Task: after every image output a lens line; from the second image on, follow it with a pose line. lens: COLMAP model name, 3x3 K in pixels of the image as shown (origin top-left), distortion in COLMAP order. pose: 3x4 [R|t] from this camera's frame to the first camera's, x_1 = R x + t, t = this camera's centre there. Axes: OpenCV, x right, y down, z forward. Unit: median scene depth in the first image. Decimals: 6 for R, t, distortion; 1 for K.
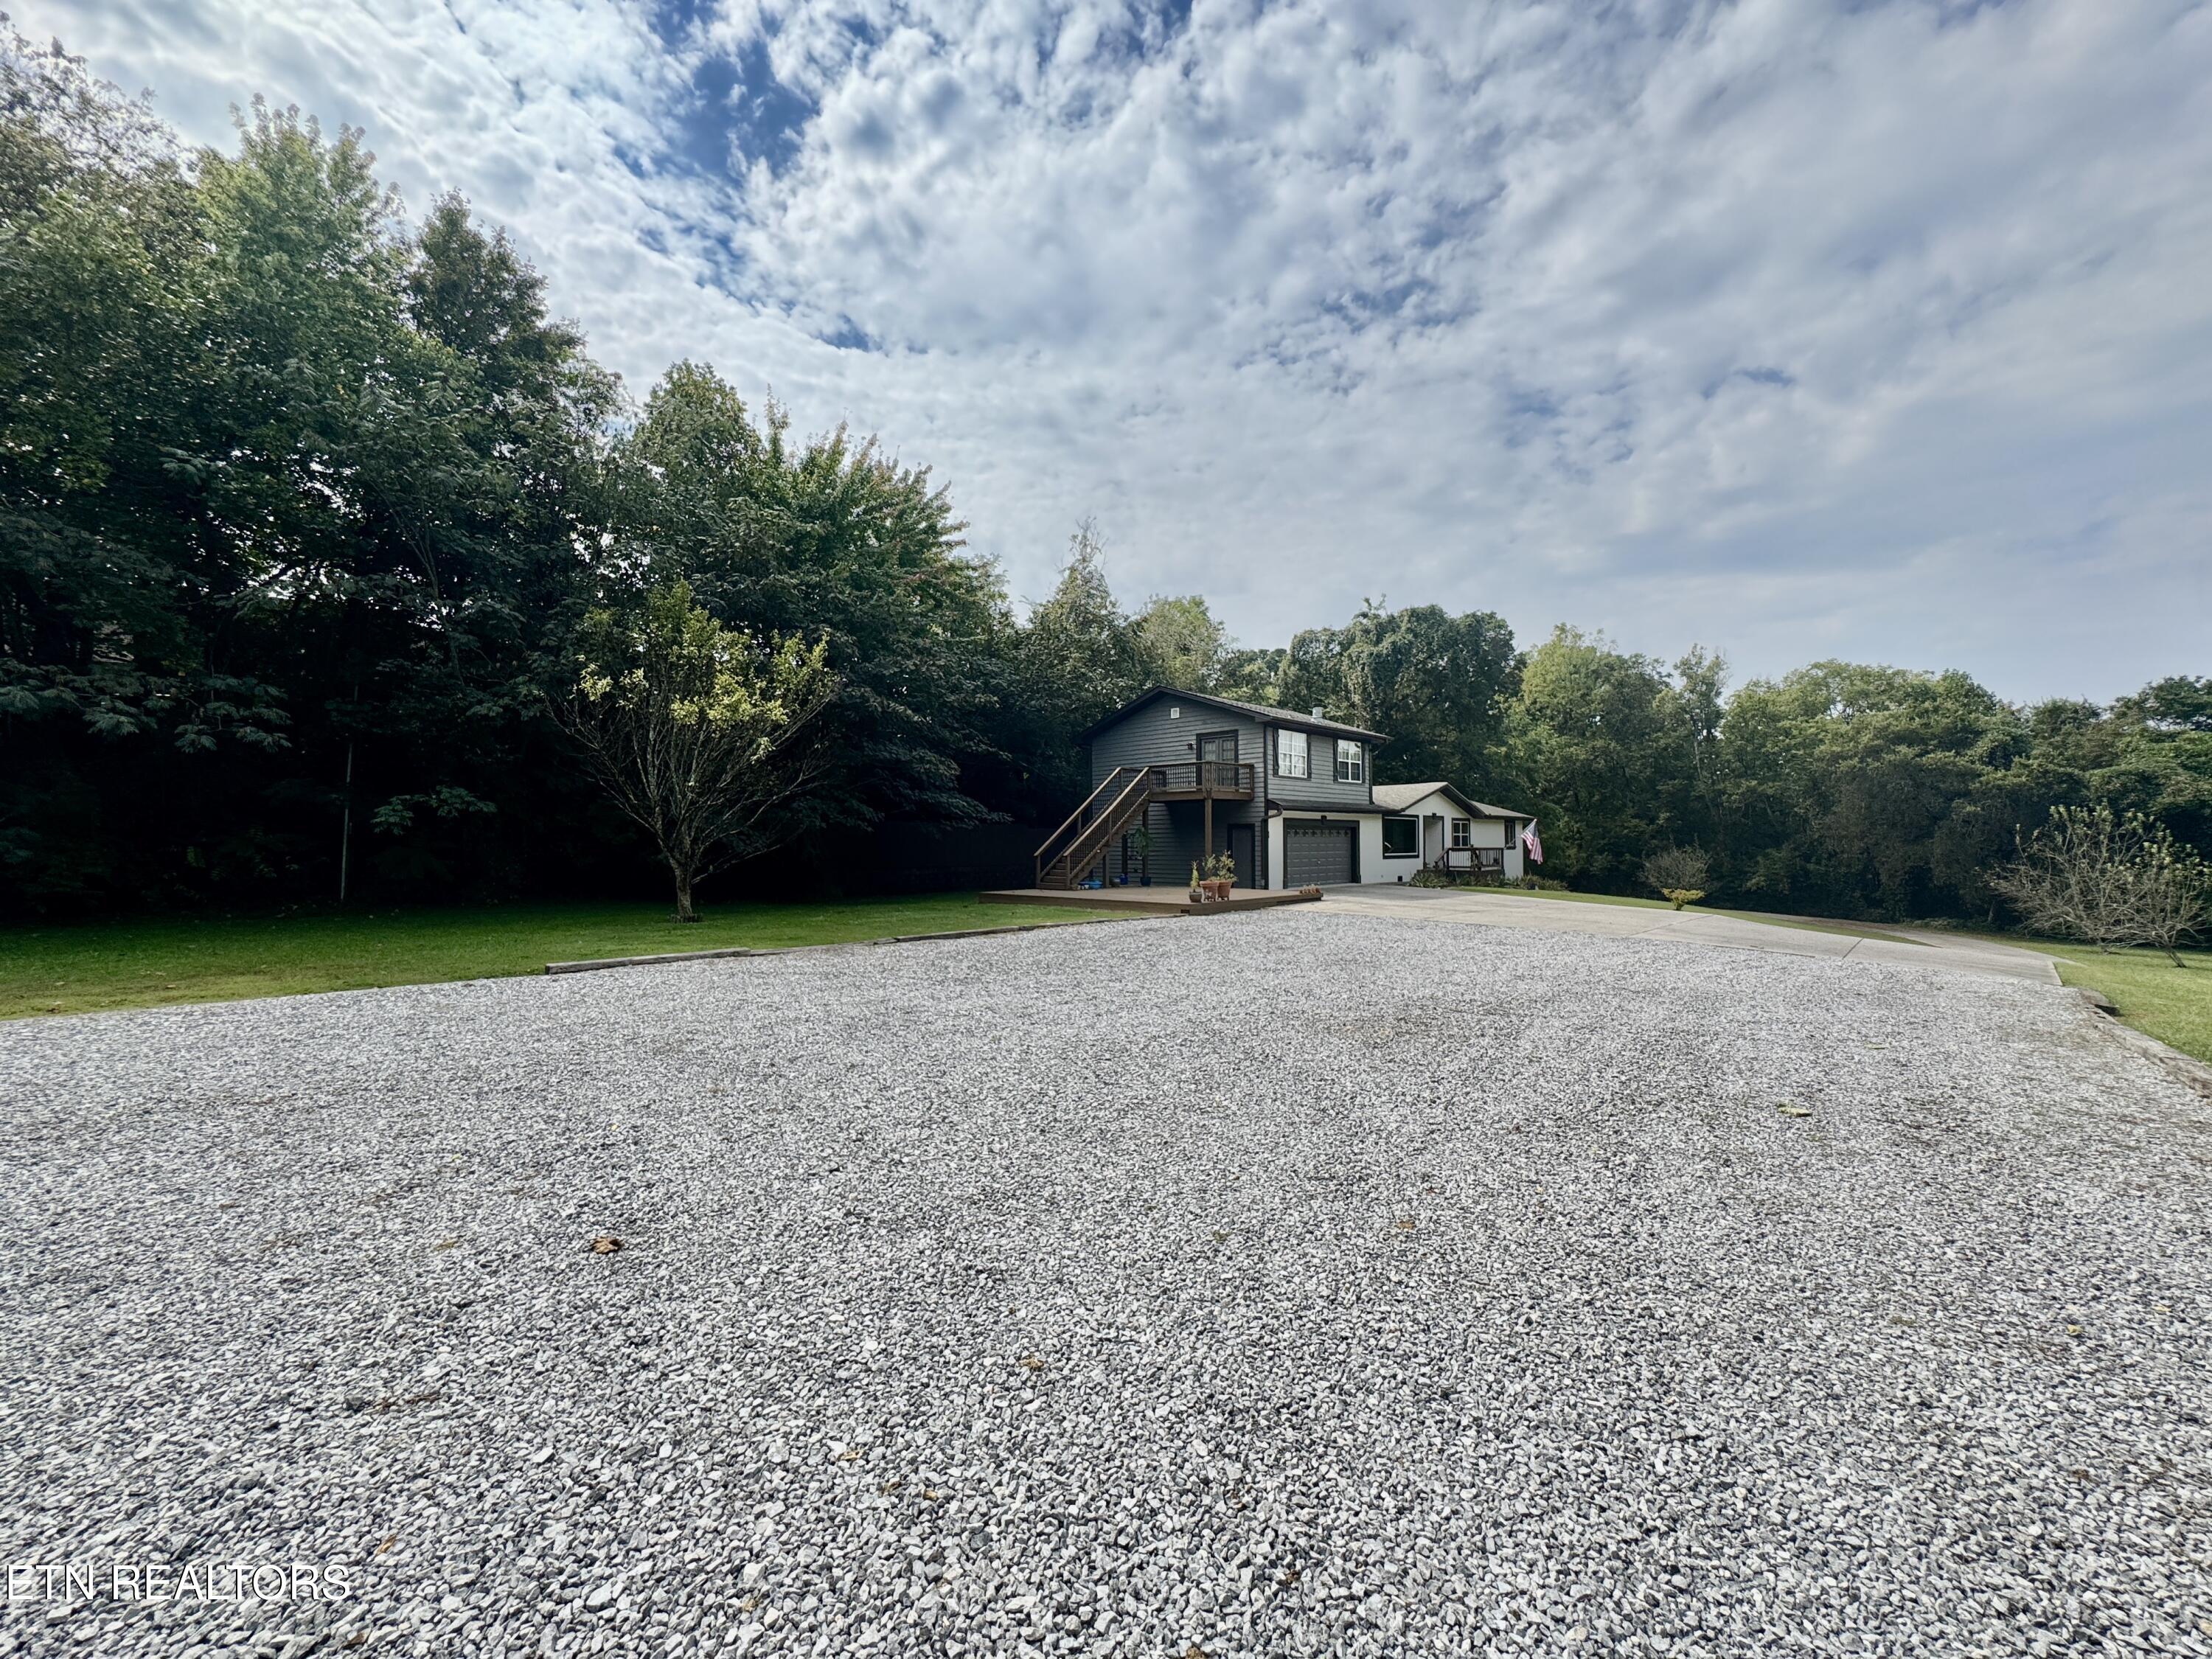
lens RADIAL K [[880.1, 0, 1100.6], [0, 880.1, 822.8], [0, 0, 1]] dist [-0.002079, -0.000489]
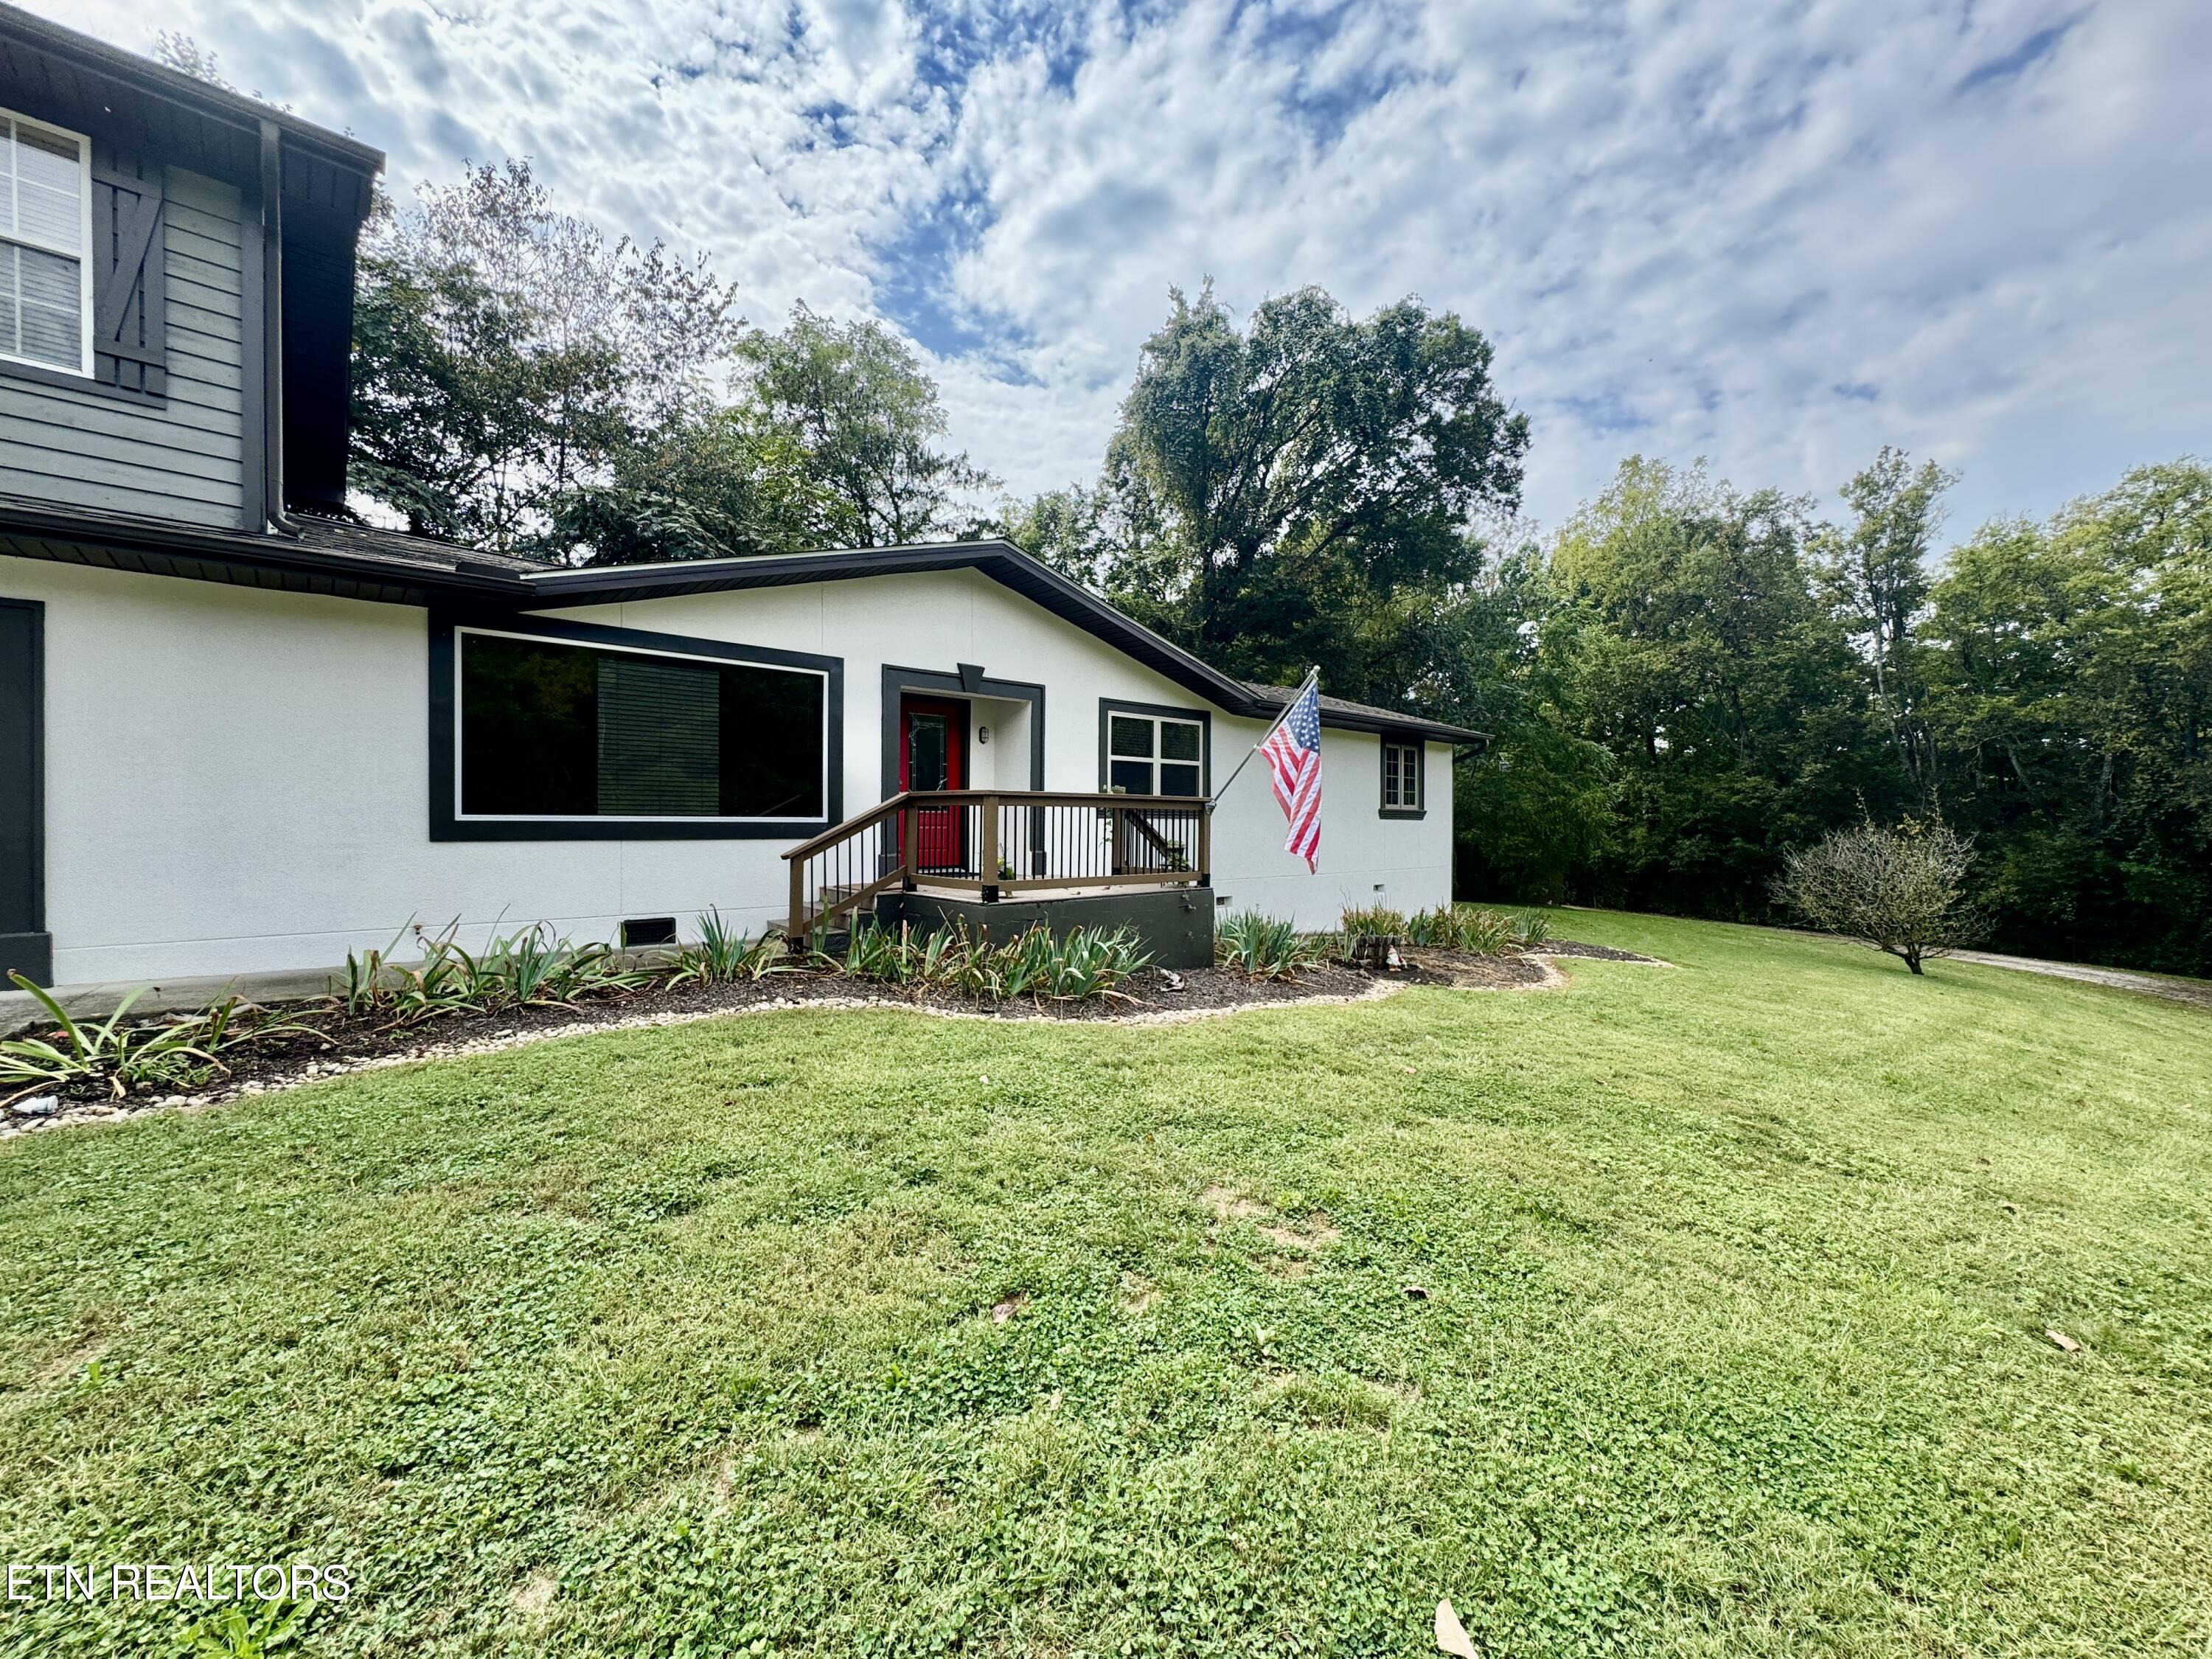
lens RADIAL K [[880.1, 0, 1100.6], [0, 880.1, 822.8], [0, 0, 1]] dist [-0.002079, -0.000489]
pose [[0.996408, 0.012538, -0.083753, 0.391164], [-0.010346, 0.999594, 0.026554, 0.024879], [0.084052, -0.025592, 0.996133, 0.662584]]
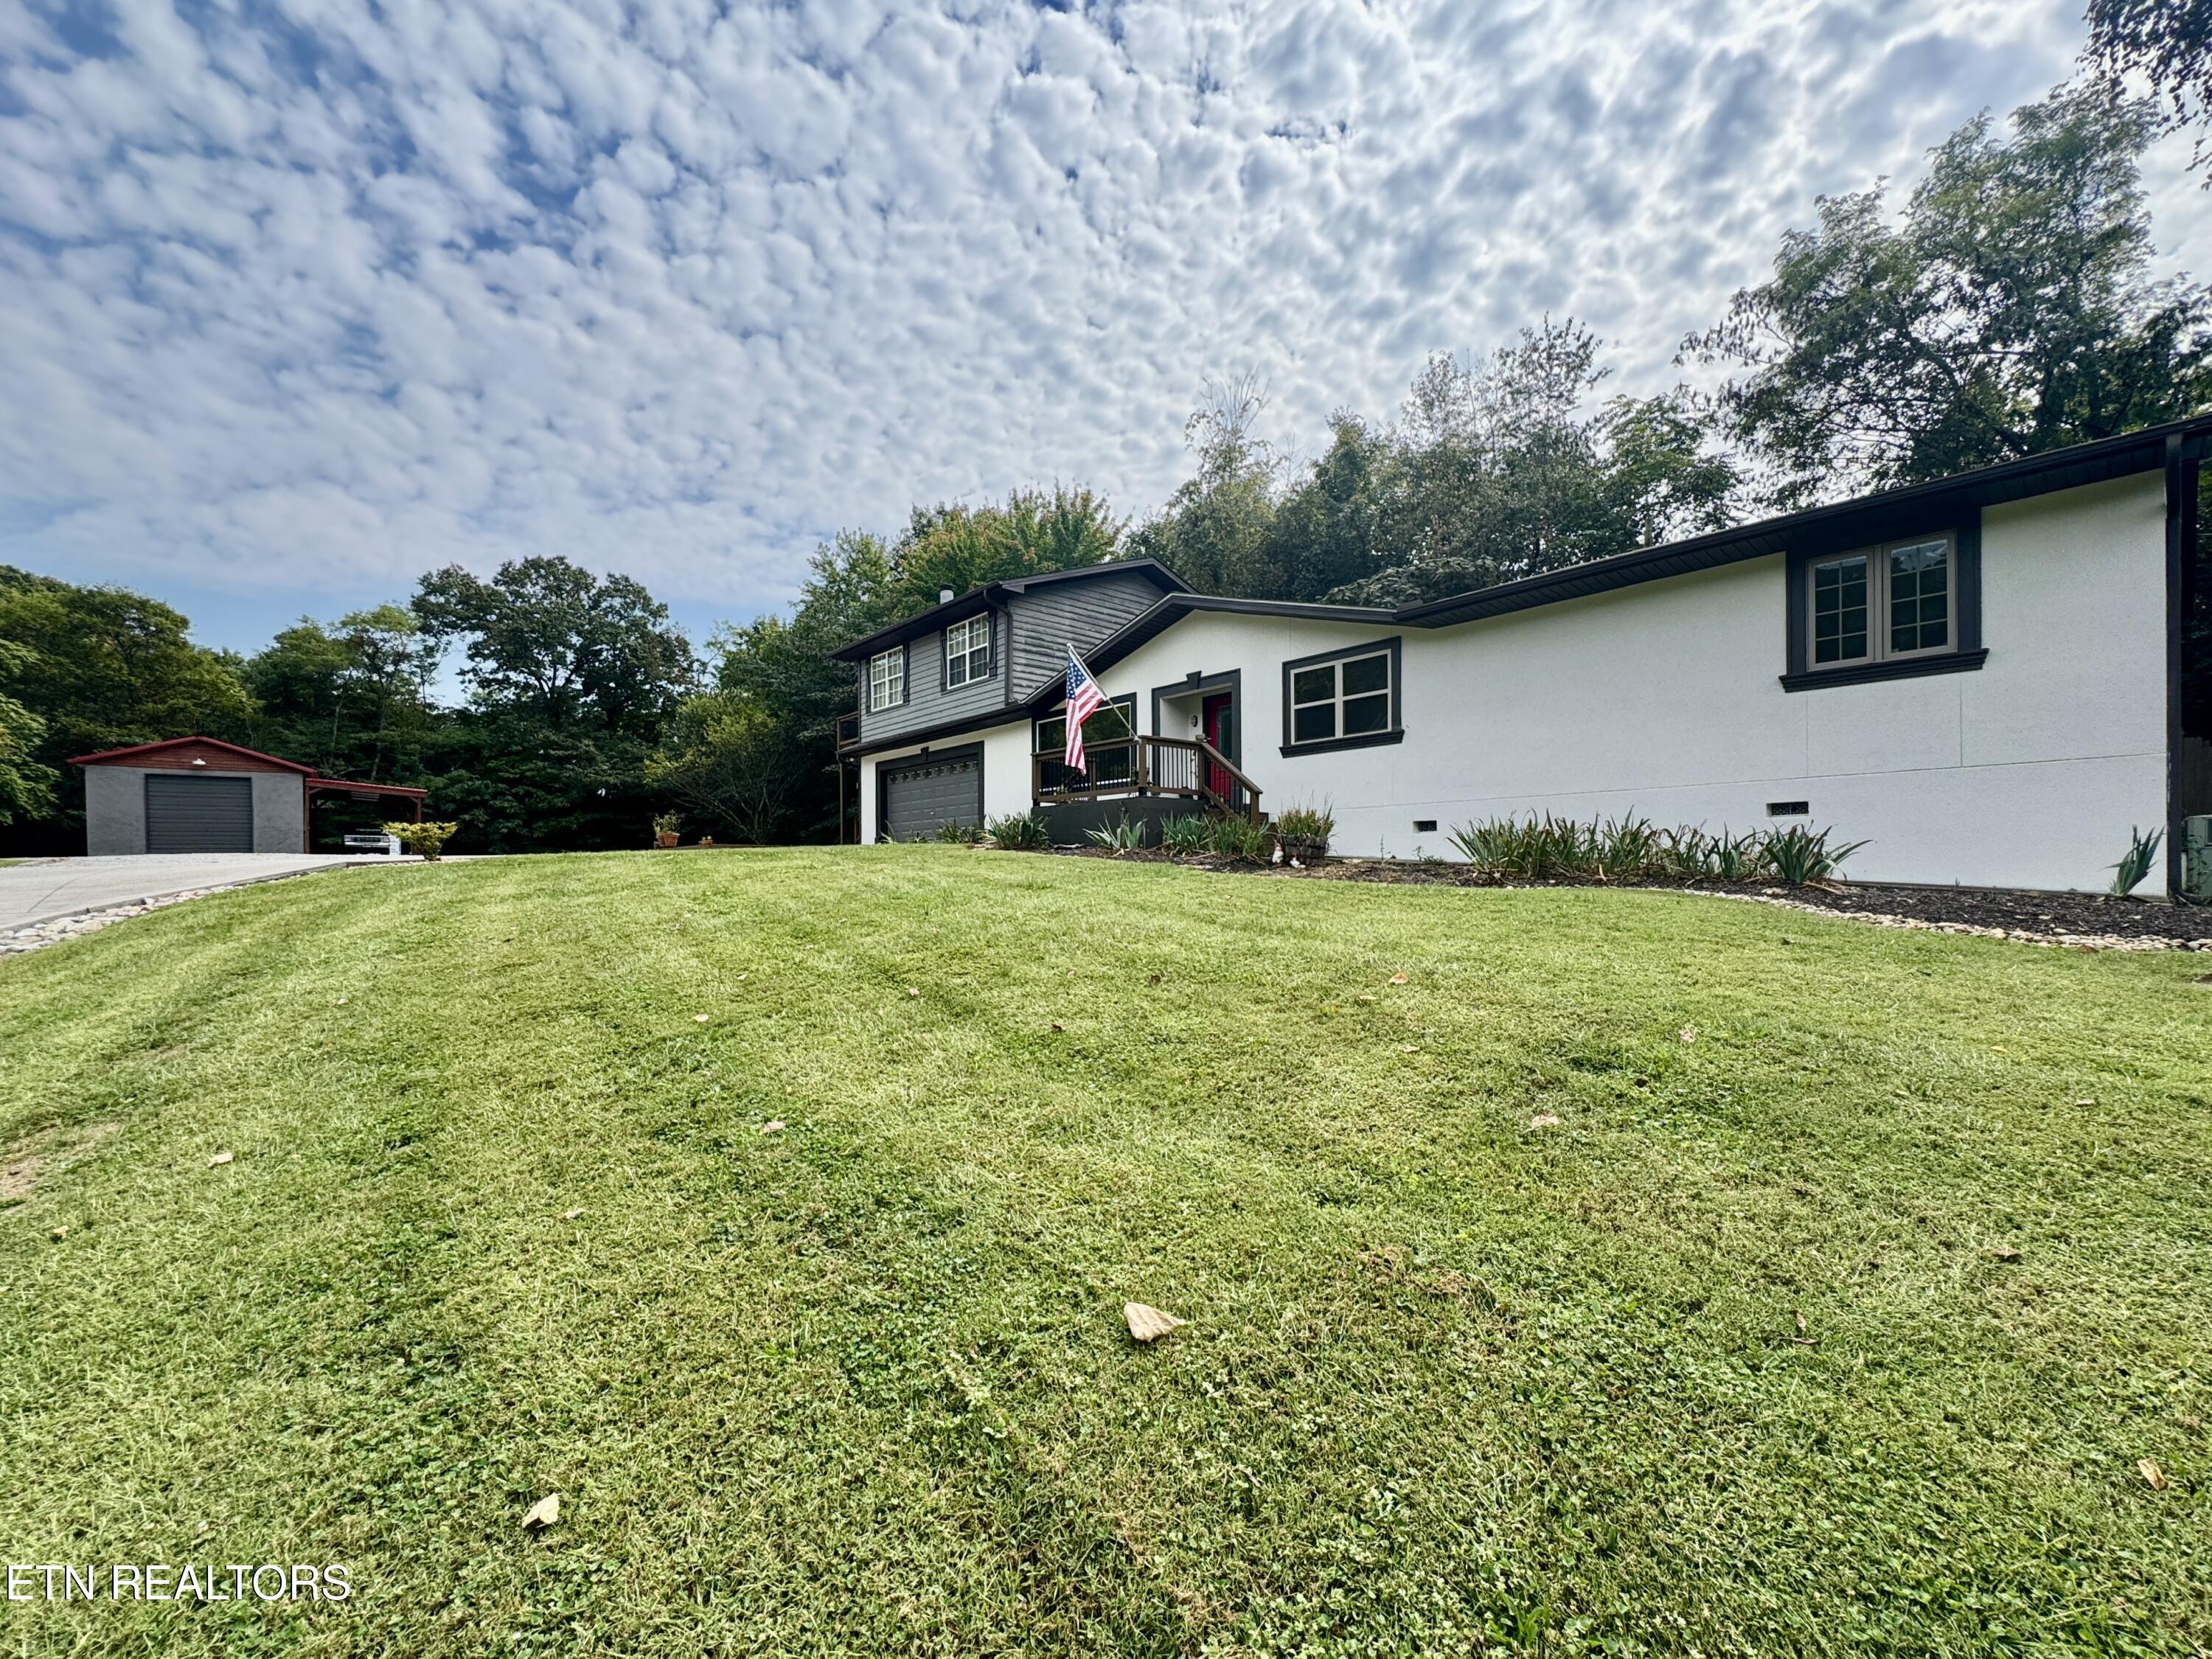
lens RADIAL K [[924.9, 0, 1103.2], [0, 924.9, 883.3], [0, 0, 1]] dist [-0.001063, -0.000250]
pose [[-0.095523, 0.024882, -0.995116, 0.724720], [0.041542, 0.998916, 0.020990, 0.067837], [0.994560, -0.039334, -0.096454, 0.886275]]
